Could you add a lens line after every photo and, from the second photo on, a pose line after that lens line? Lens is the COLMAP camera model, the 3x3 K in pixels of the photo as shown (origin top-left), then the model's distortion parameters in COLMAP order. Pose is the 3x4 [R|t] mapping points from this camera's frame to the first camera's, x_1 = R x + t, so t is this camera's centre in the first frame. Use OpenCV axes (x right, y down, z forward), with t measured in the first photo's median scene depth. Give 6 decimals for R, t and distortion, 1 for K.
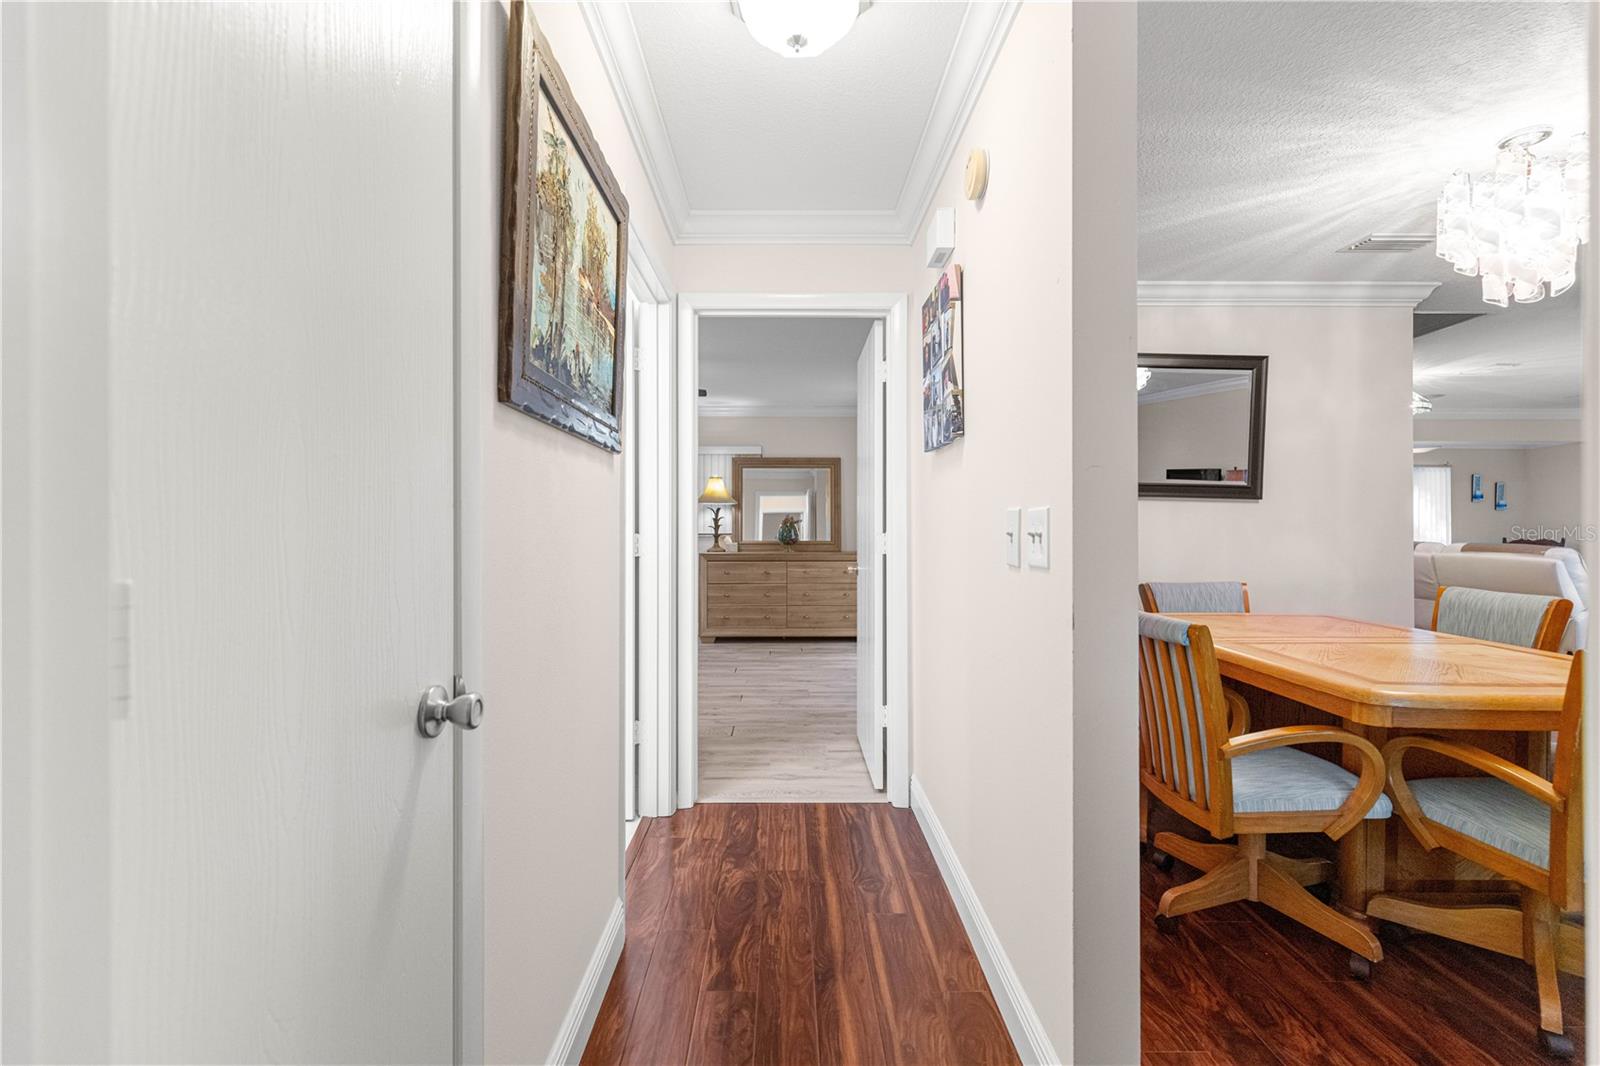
lens RADIAL K [[720.4, 0, 795.2], [0, 720.4, 523.3], [0, 0, 1]] dist [0.008640, -0.001790]
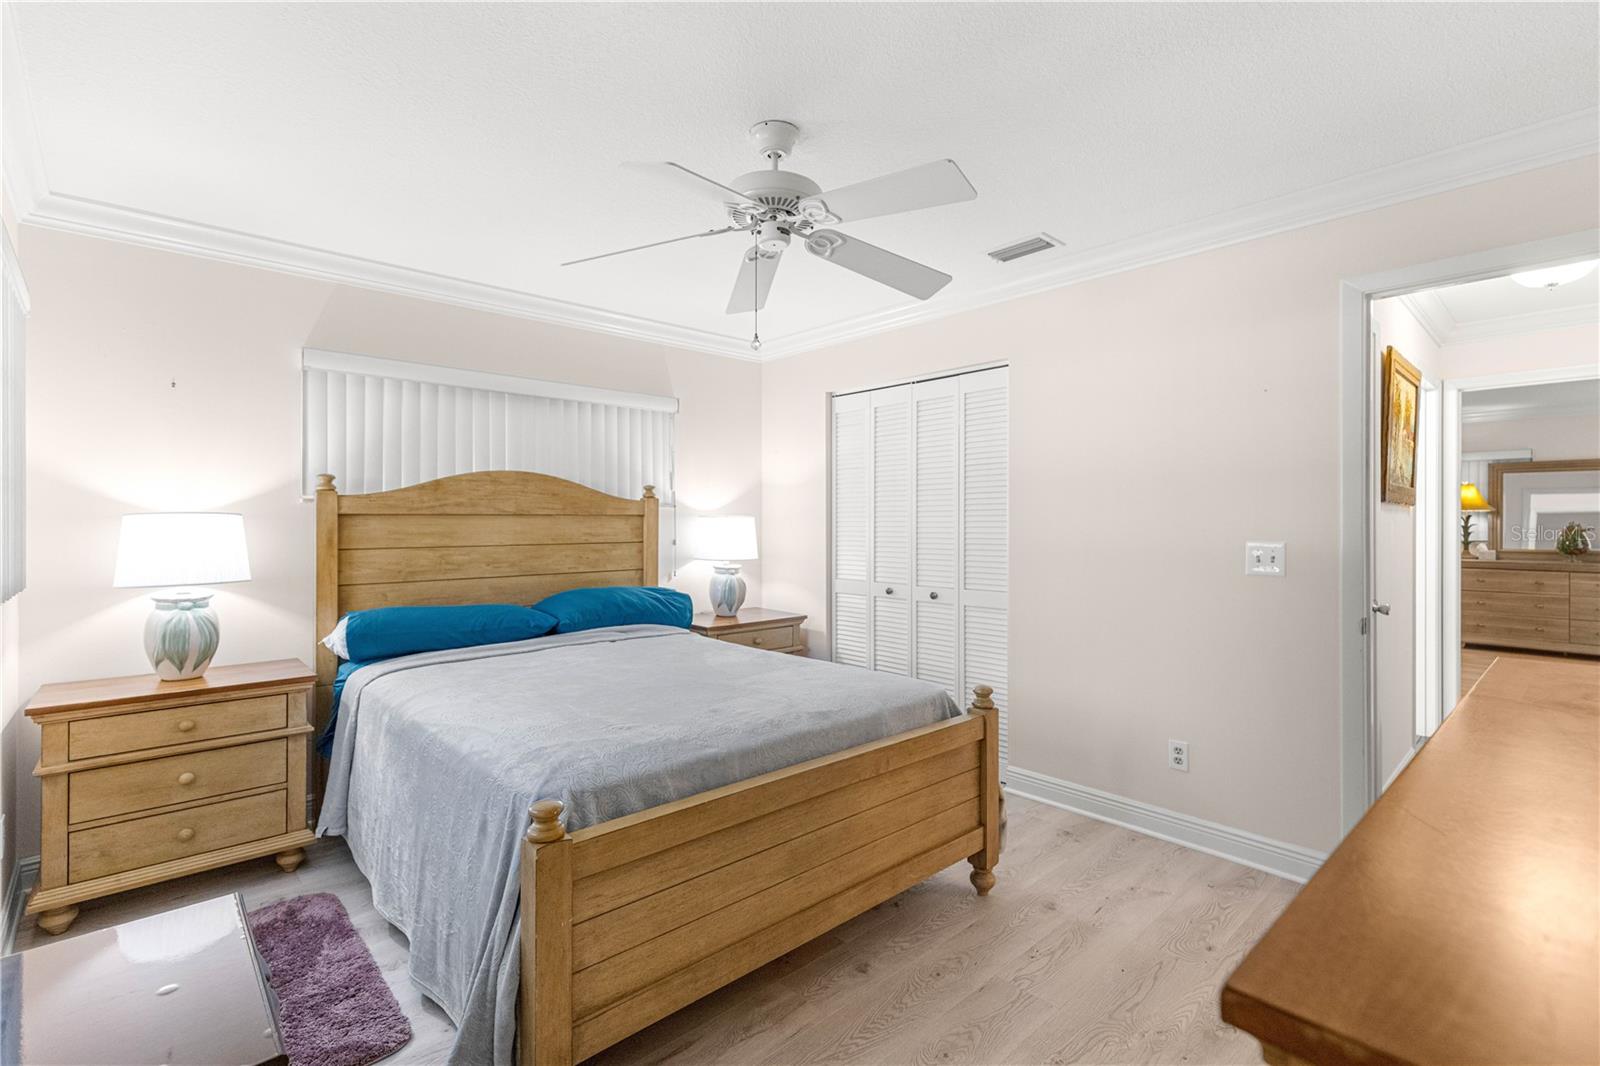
lens RADIAL K [[720.4, 0, 793.9], [0, 720.4, 524.2], [0, 0, 1]] dist [0.008640, -0.001790]
pose [[0.663882, 0.001493, -0.747836, 0.023131], [0.002644, 0.999987, 0.004343, -0.015505], [0.747833, -0.004861, 0.663869, -0.361039]]
